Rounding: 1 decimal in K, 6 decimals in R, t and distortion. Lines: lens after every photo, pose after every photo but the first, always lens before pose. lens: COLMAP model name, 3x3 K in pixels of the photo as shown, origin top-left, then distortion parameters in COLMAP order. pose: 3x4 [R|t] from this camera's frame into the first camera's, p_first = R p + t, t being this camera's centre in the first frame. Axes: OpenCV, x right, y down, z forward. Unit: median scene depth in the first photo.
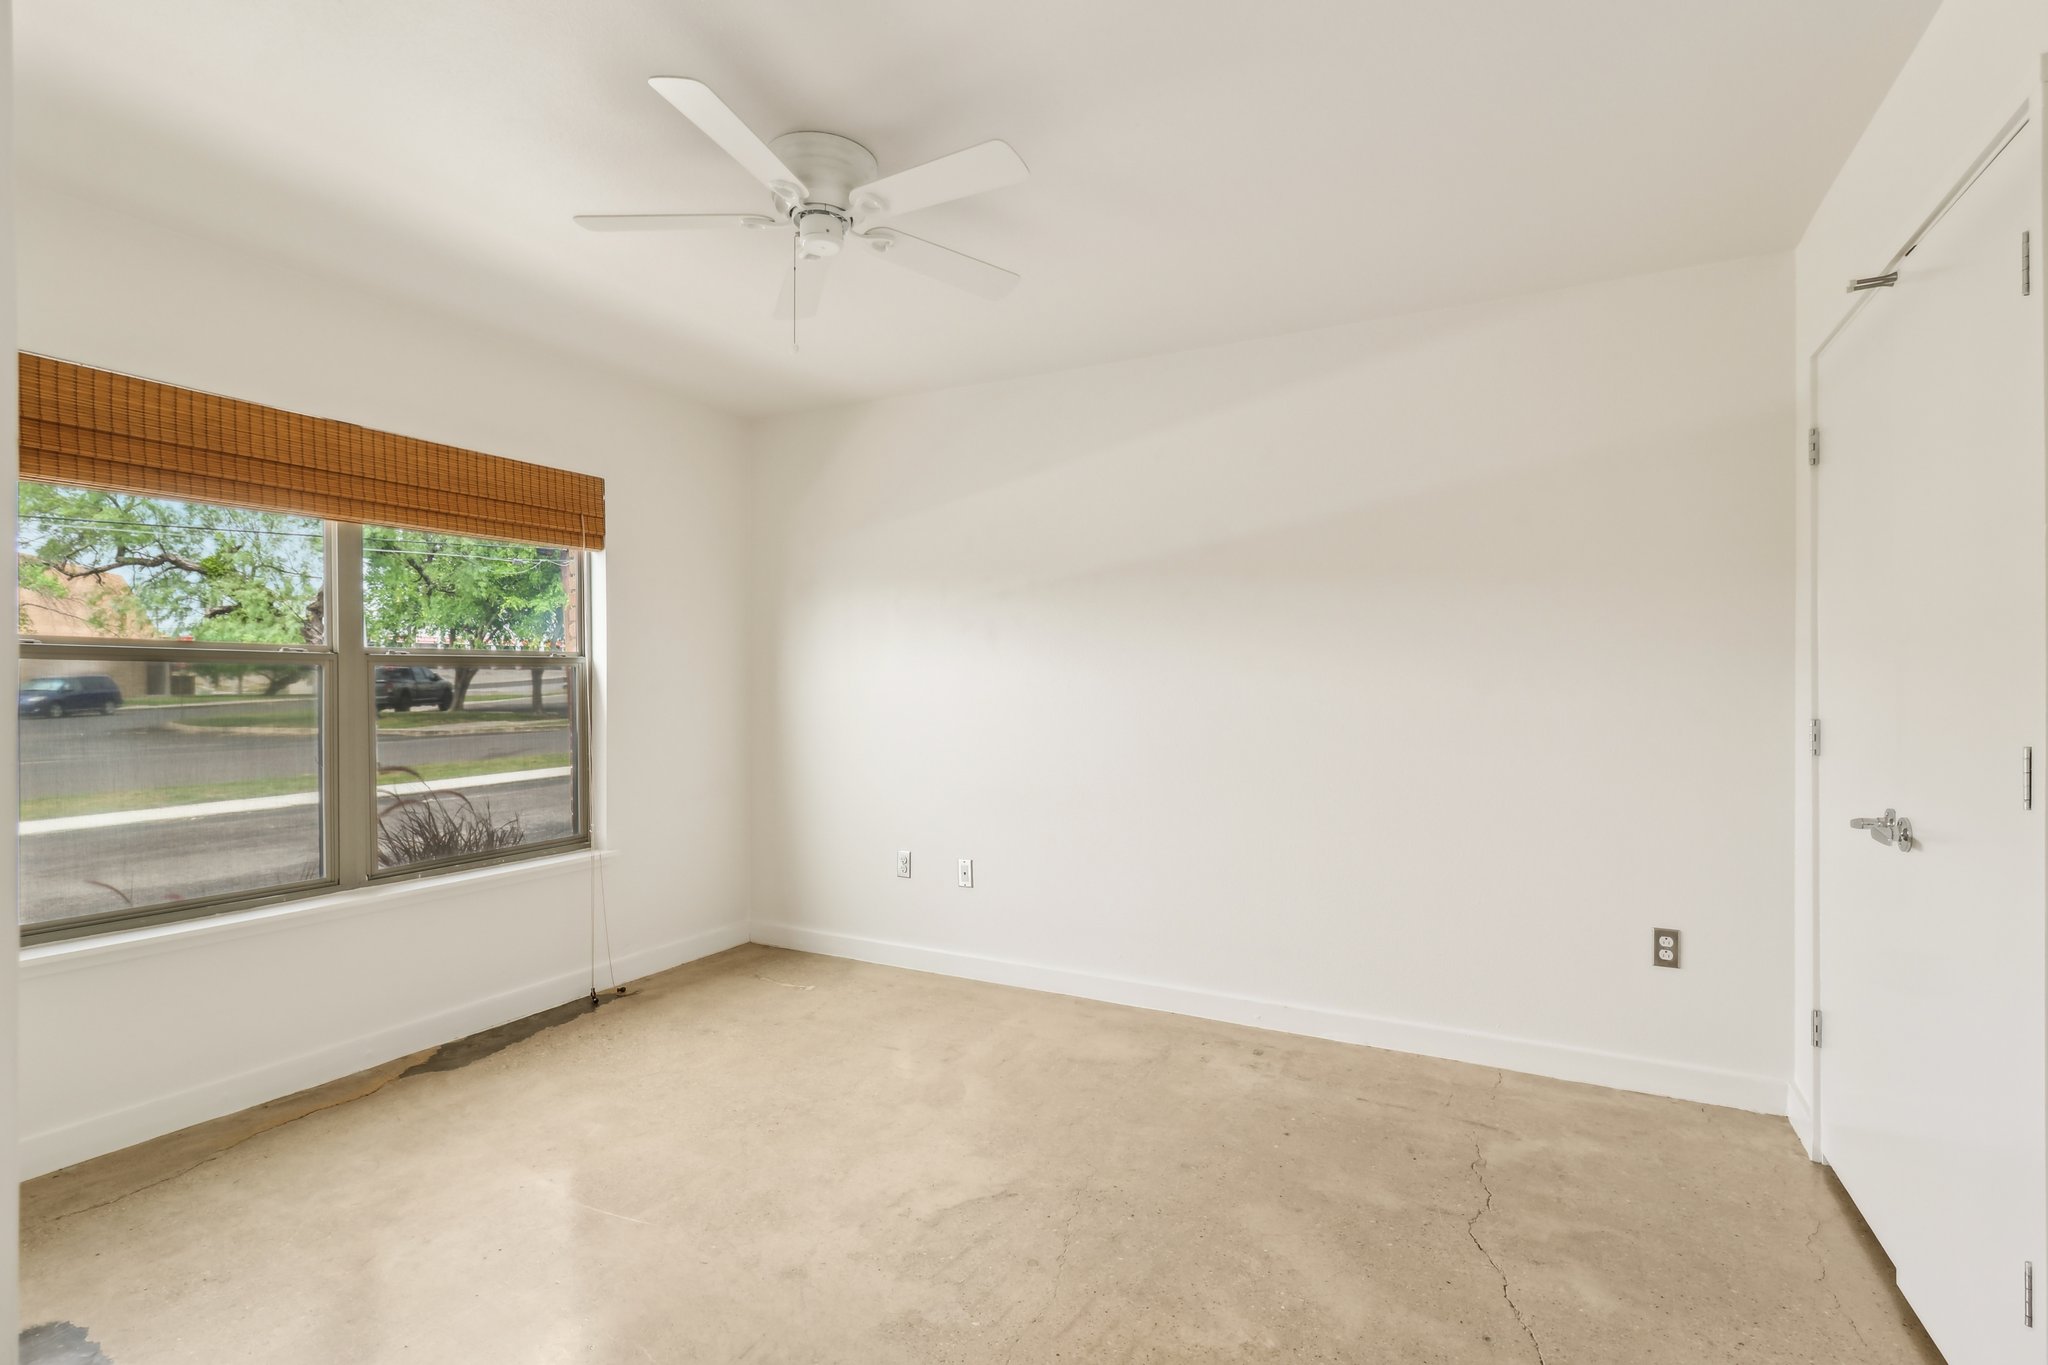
lens RADIAL K [[967.3, 0, 1025.2], [0, 967.3, 691.9], [0, 0, 1]] dist [0.001705, 0.000169]
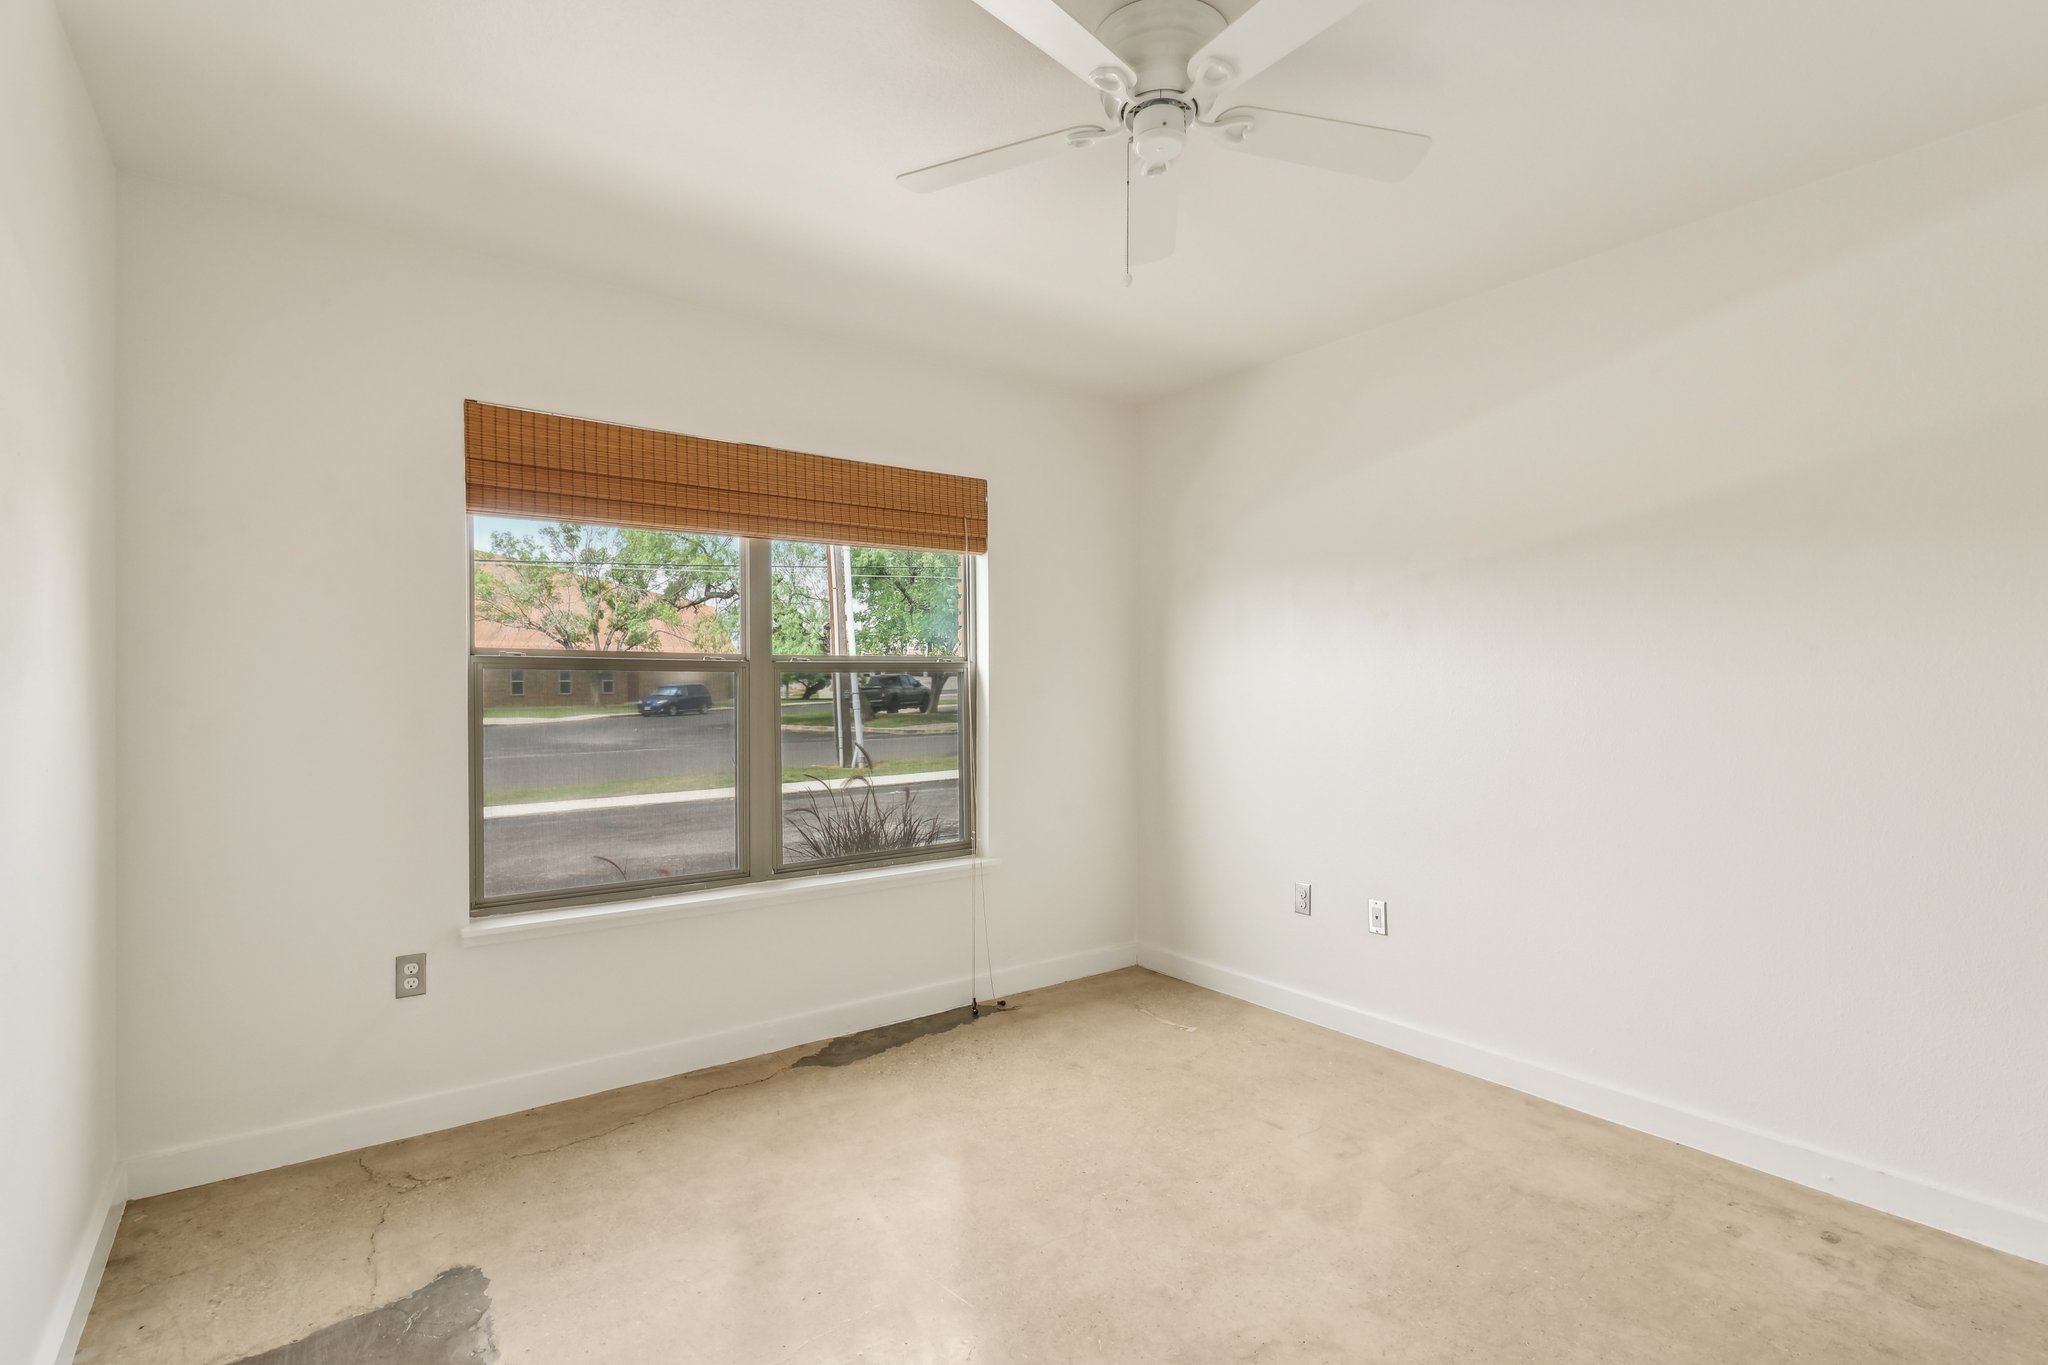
lens RADIAL K [[967.2, 0, 1024.3], [0, 967.2, 695.4], [0, 0, 1]] dist [0.003468, -0.000749]
pose [[0.903358, 0.000304, -0.428887, 0.025382], [-0.000827, 0.999999, -0.001032, -0.000747], [0.428887, 0.001287, 0.903357, 0.159879]]
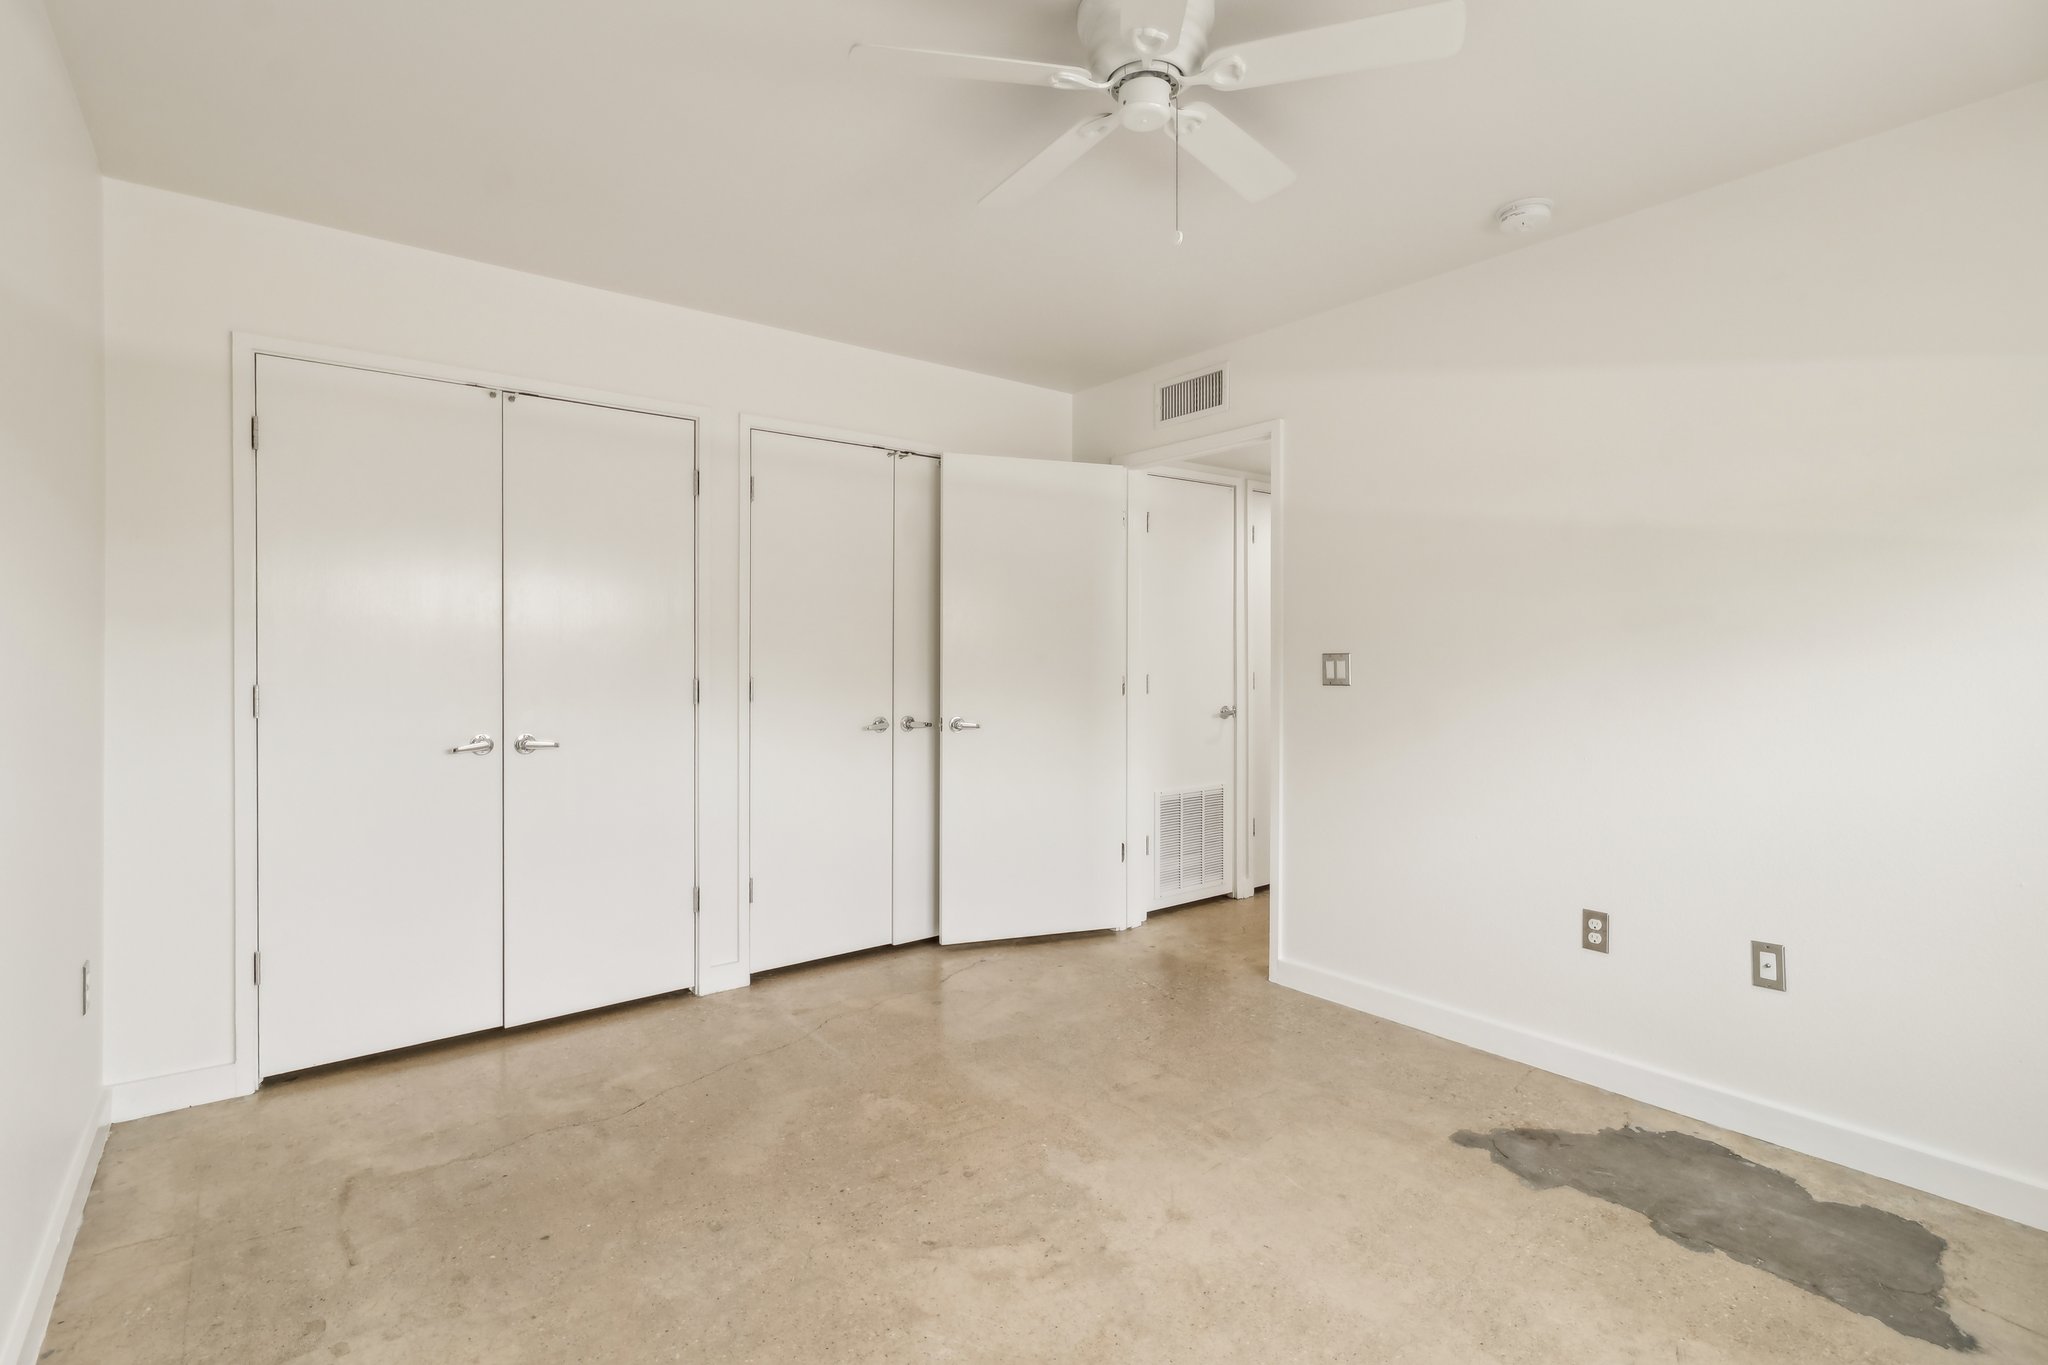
lens RADIAL K [[975.5, 0, 1024.5], [0, 975.5, 677.5], [0, 0, 1]] dist [0.000818, -0.000387]
pose [[-0.913827, -0.014212, 0.405856, -0.326723], [-0.000692, 0.999440, 0.033440, -0.013157], [-0.406104, 0.030277, -0.913325, 1.297646]]
